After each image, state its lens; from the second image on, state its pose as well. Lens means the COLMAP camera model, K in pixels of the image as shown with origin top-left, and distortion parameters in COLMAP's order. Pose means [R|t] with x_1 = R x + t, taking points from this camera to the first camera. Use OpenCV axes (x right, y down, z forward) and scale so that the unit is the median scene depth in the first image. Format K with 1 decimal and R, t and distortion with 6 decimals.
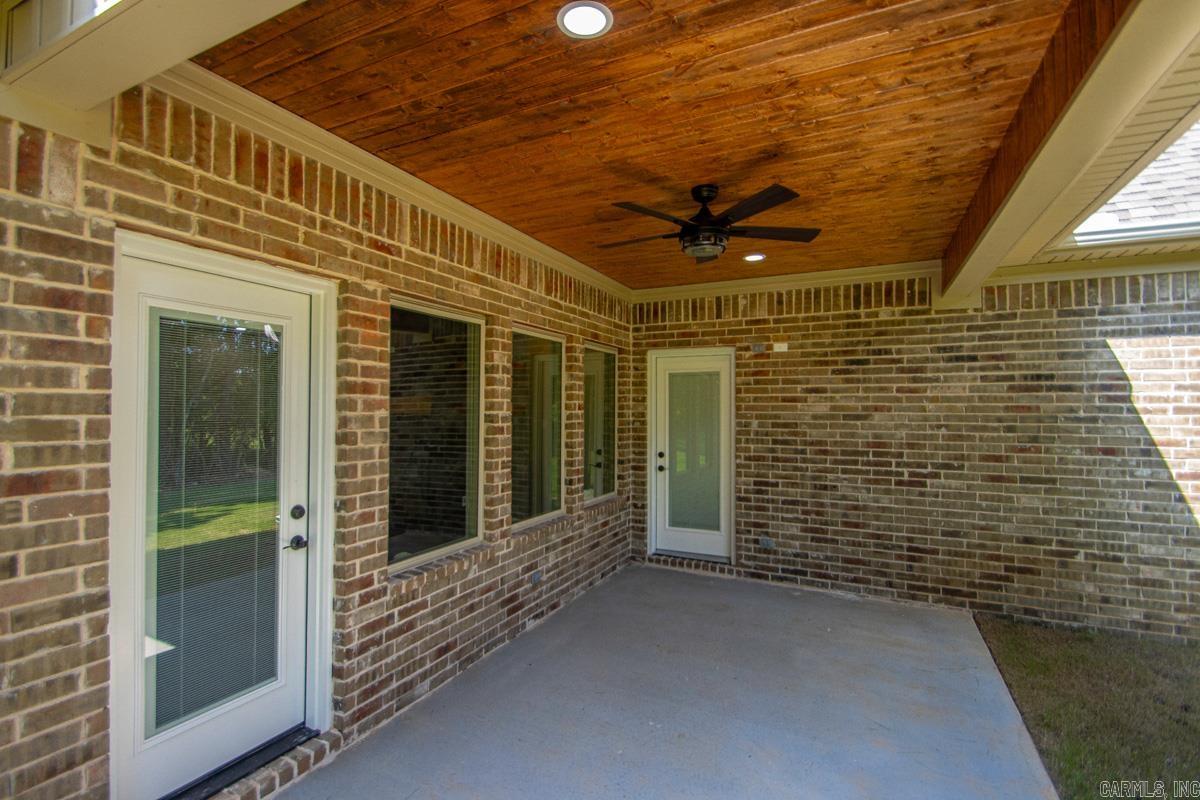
lens RADIAL K [[552.7, 0, 597.5], [0, 552.7, 404.6], [0, 0, 1]] dist [0.006921, -0.013894]
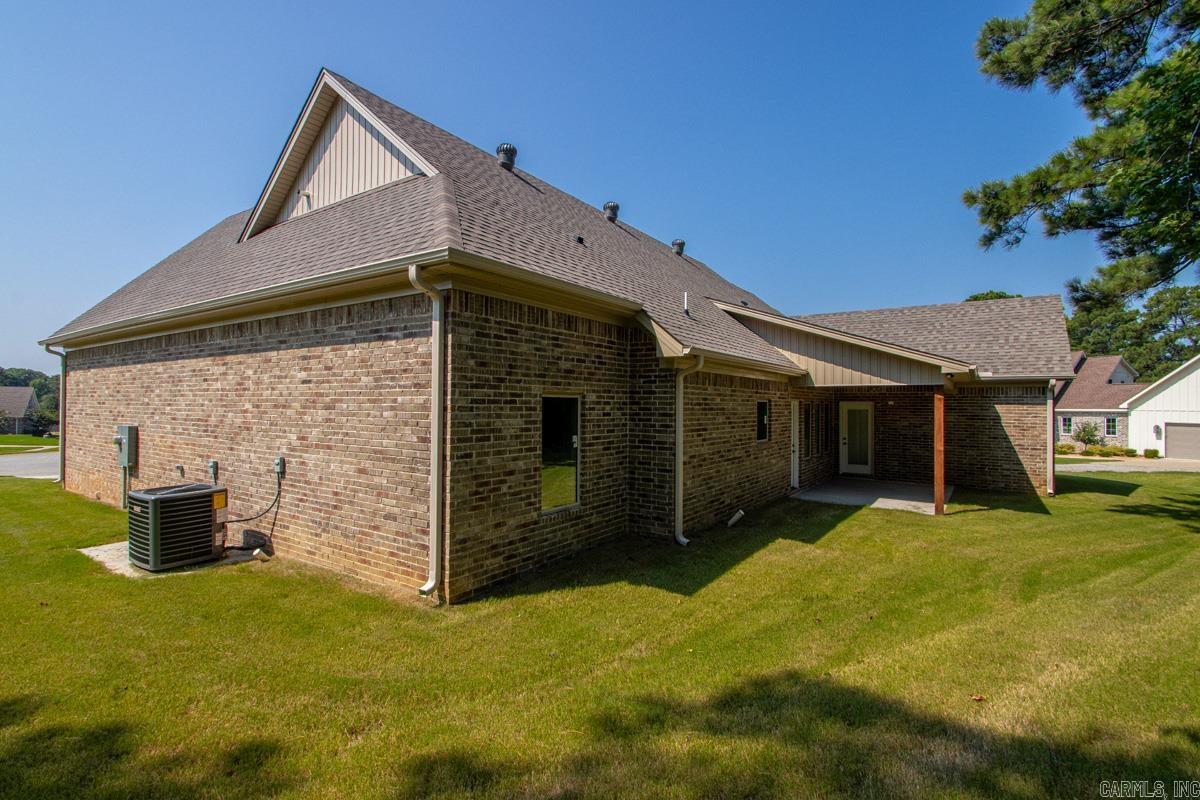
lens RADIAL K [[552.7, 0, 586.1], [0, 552.7, 396.8], [0, 0, 1]] dist [0.006921, -0.013894]
pose [[0.985164, 0.001863, -0.171607, -1.033276], [-0.002813, 0.999982, -0.005293, -0.152623], [0.171594, 0.005698, 0.985151, -2.952476]]
